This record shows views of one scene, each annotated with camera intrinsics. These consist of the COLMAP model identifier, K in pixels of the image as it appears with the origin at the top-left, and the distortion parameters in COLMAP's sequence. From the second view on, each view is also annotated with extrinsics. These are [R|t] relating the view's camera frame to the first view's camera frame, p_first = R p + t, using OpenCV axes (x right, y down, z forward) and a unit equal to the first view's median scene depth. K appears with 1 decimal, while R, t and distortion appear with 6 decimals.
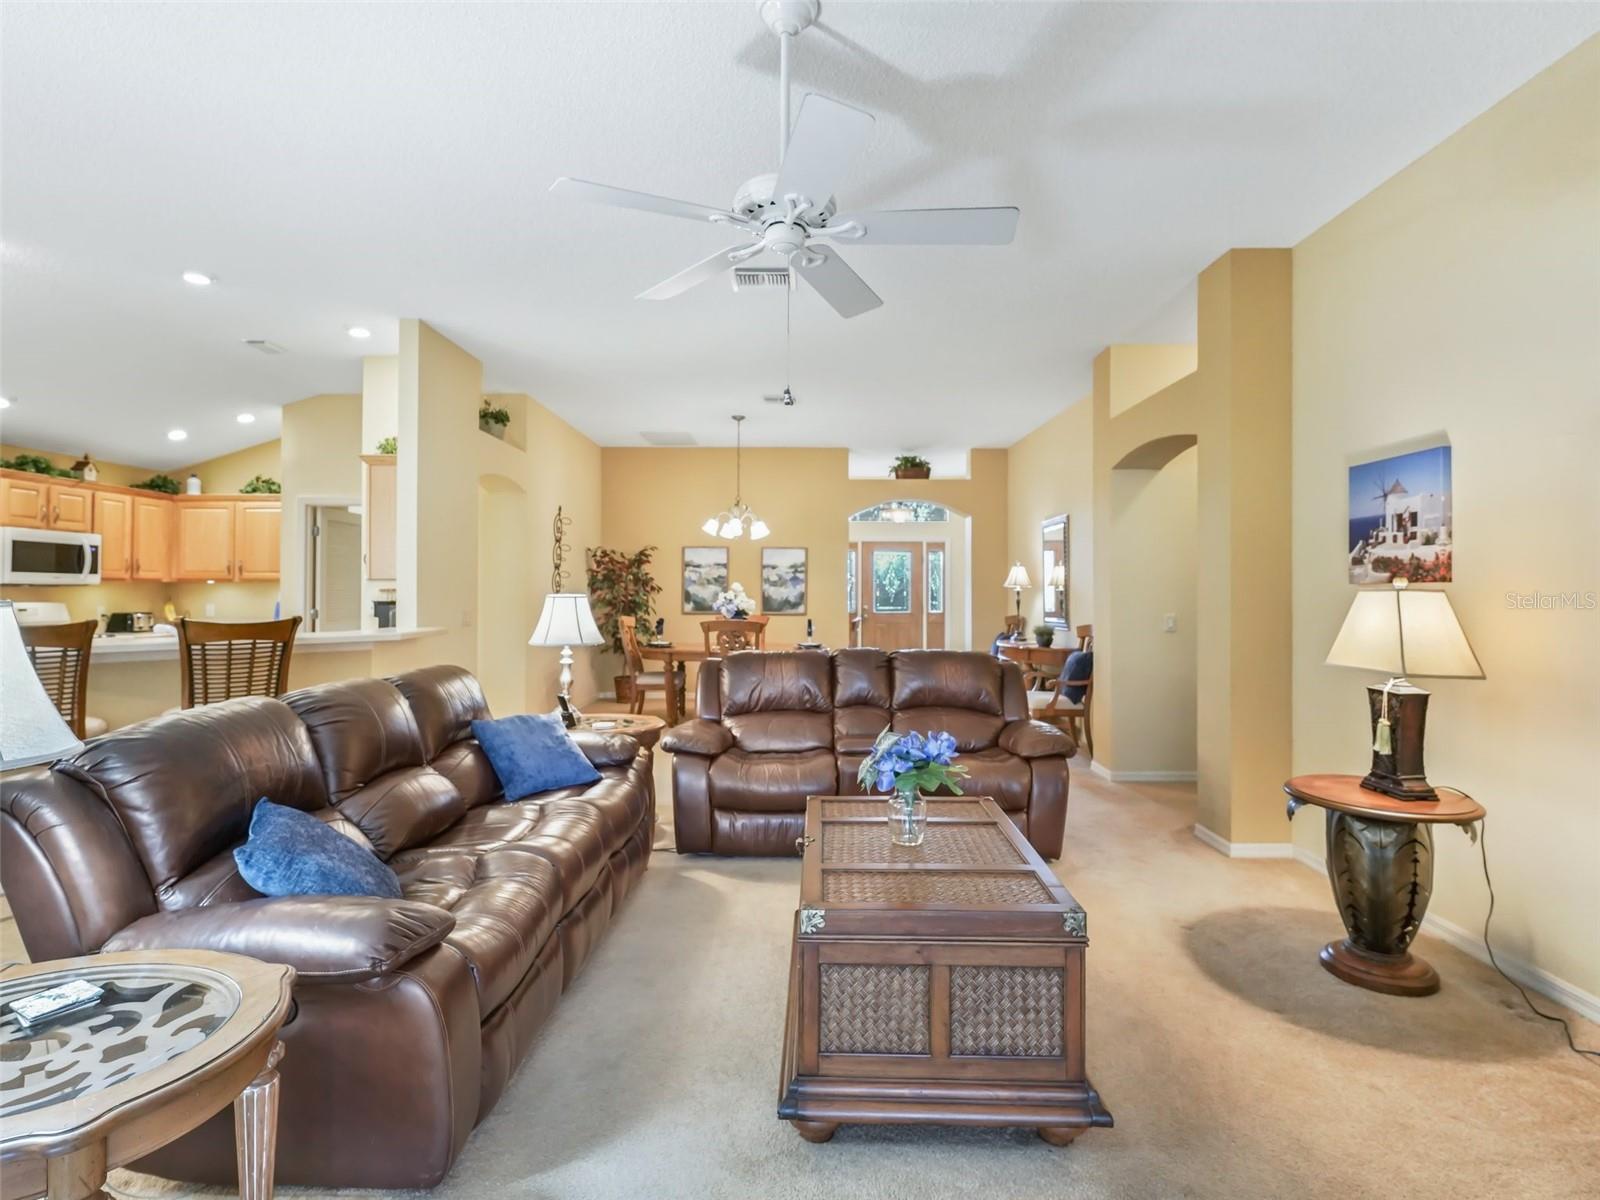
lens RADIAL K [[787.5, 0, 805.4], [0, 787.5, 586.2], [0, 0, 1]] dist [0.003324, -0.005204]
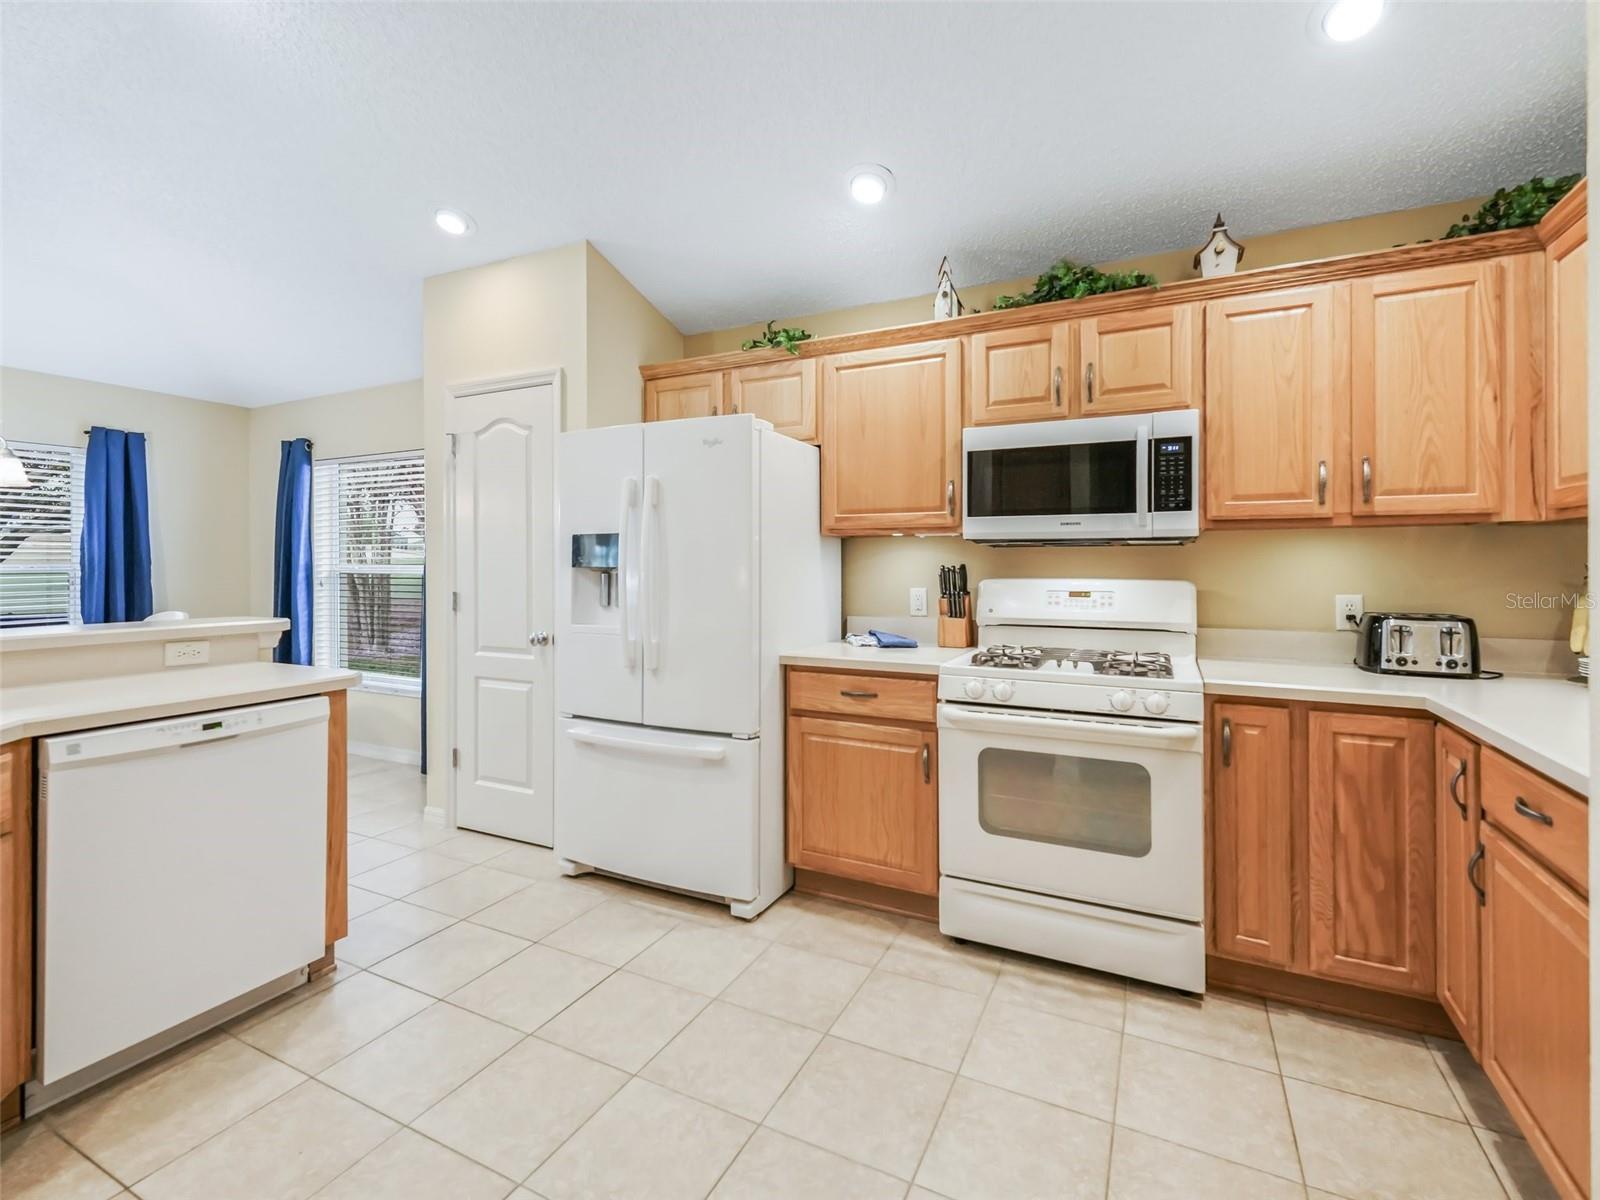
lens RADIAL K [[727.2, 0, 811.1], [0, 727.2, 568.2], [0, 0, 1]] dist [0.014579, -0.003324]
pose [[-0.442427, 0.001391, -0.896803, -0.445666], [0.007205, 0.999972, -0.002004, 0.012018], [0.896775, -0.007348, -0.442425, 0.905416]]
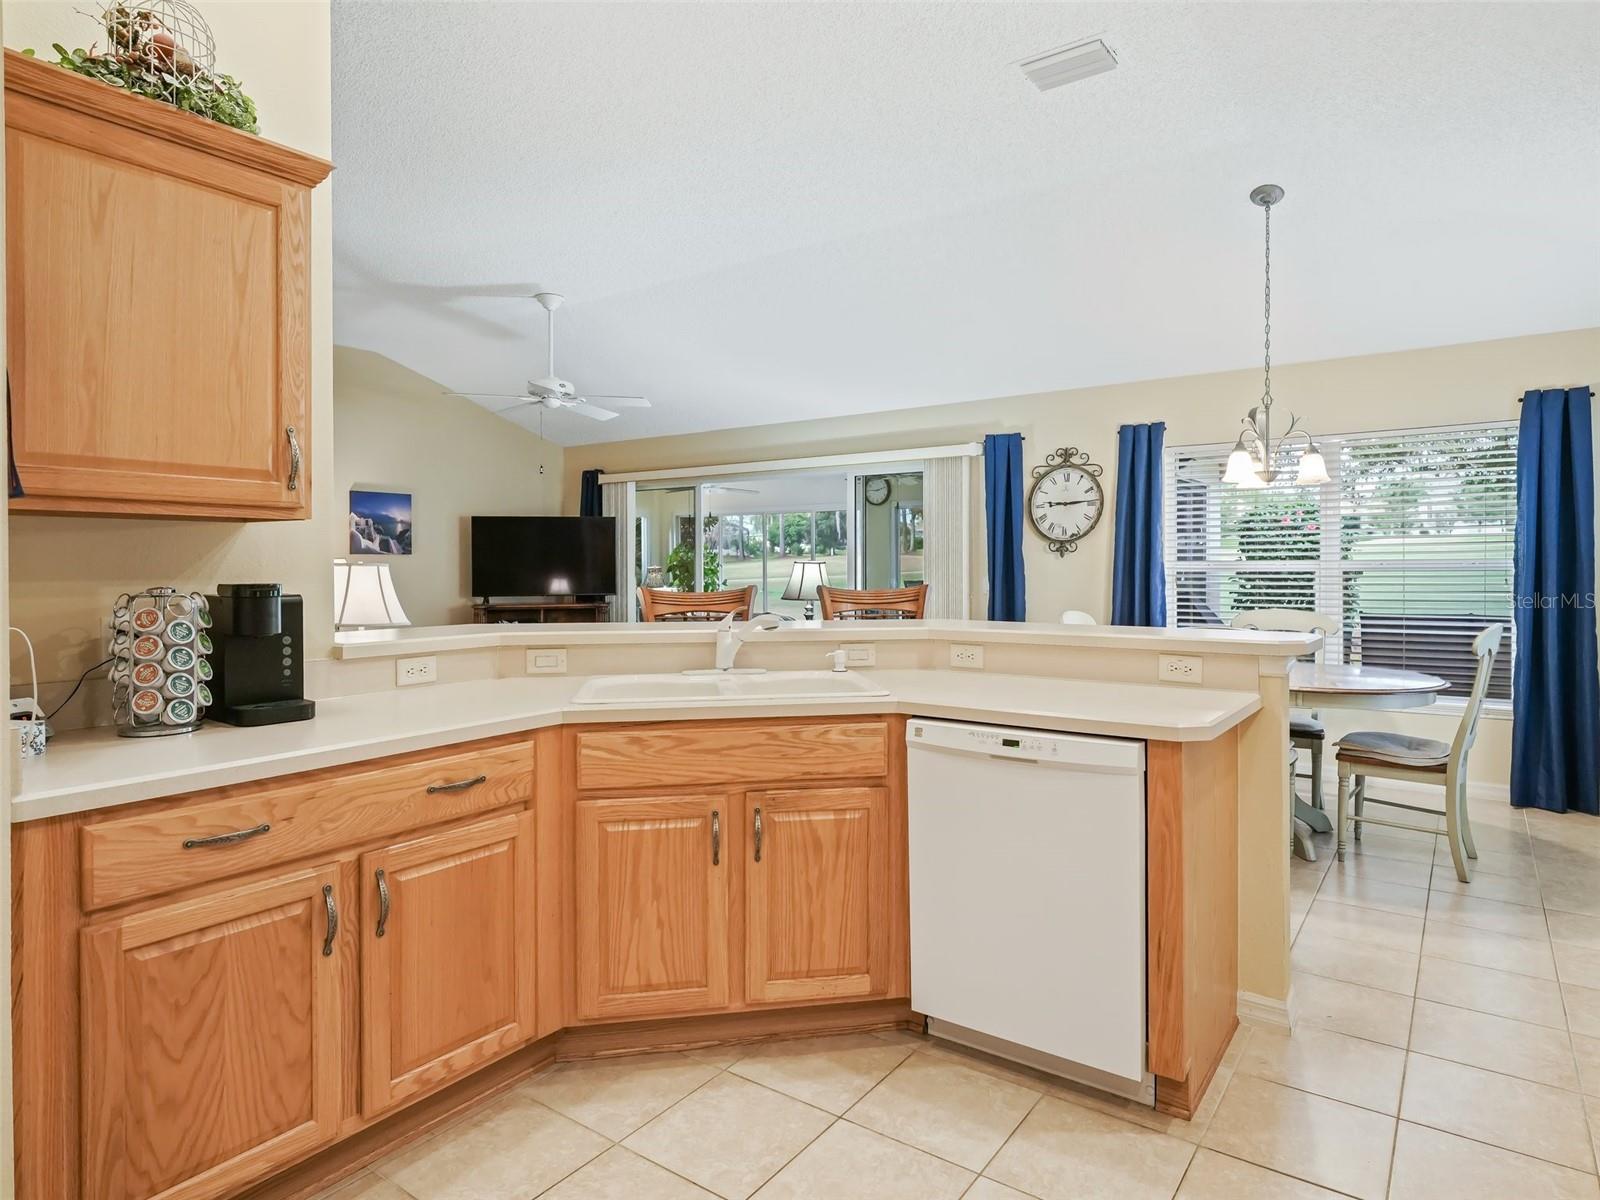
lens RADIAL K [[907.8, 0, 813.3], [0, 907.8, 586.4], [0, 0, 1]] dist [-0.000204, -0.000292]
pose [[-0.821984, -0.014492, 0.569326, -0.689159], [-0.001724, 0.999735, 0.022959, 0.007771], [-0.569508, 0.017891, -0.821791, 0.882370]]
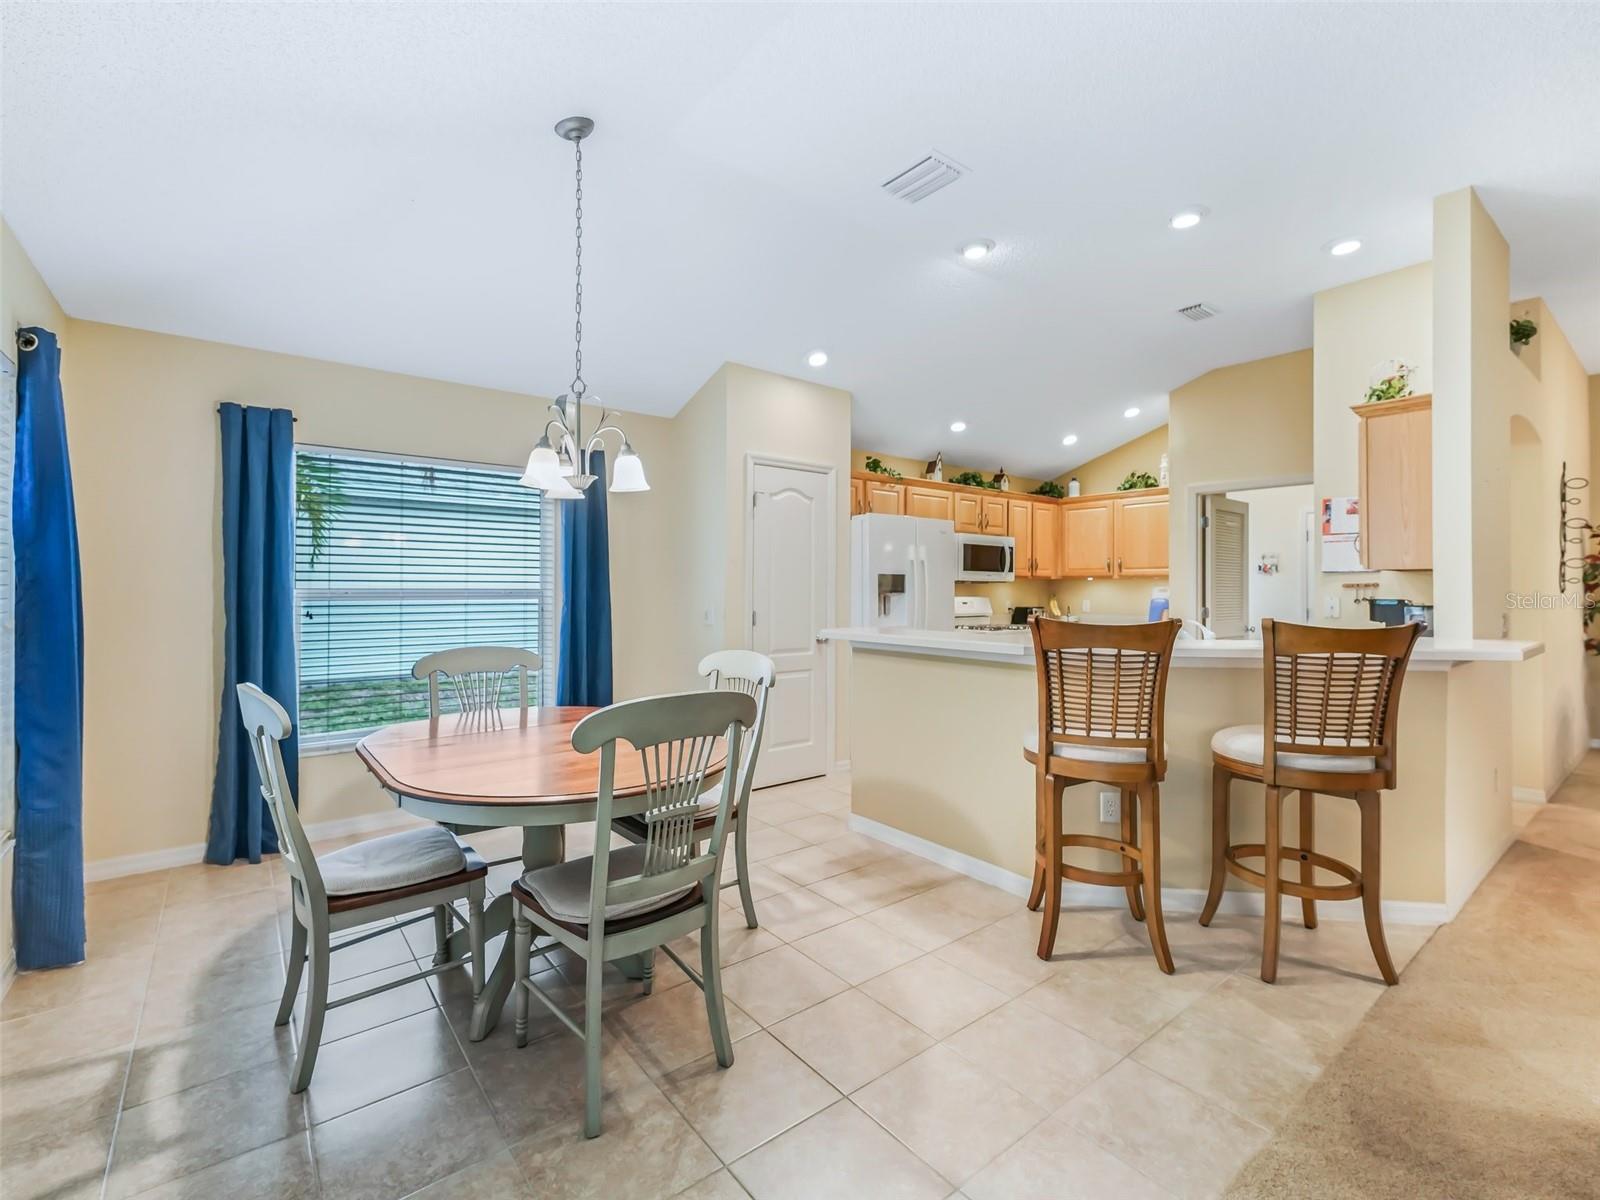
lens RADIAL K [[727.2, 0, 804.1], [0, 727.2, 586.8], [0, 0, 1]] dist [0.014579, -0.003324]
pose [[0.624264, -0.002708, -0.781208, -0.248682], [0.003365, 0.999994, -0.000777, 0.004435], [0.781206, -0.002143, 0.624270, 0.107326]]
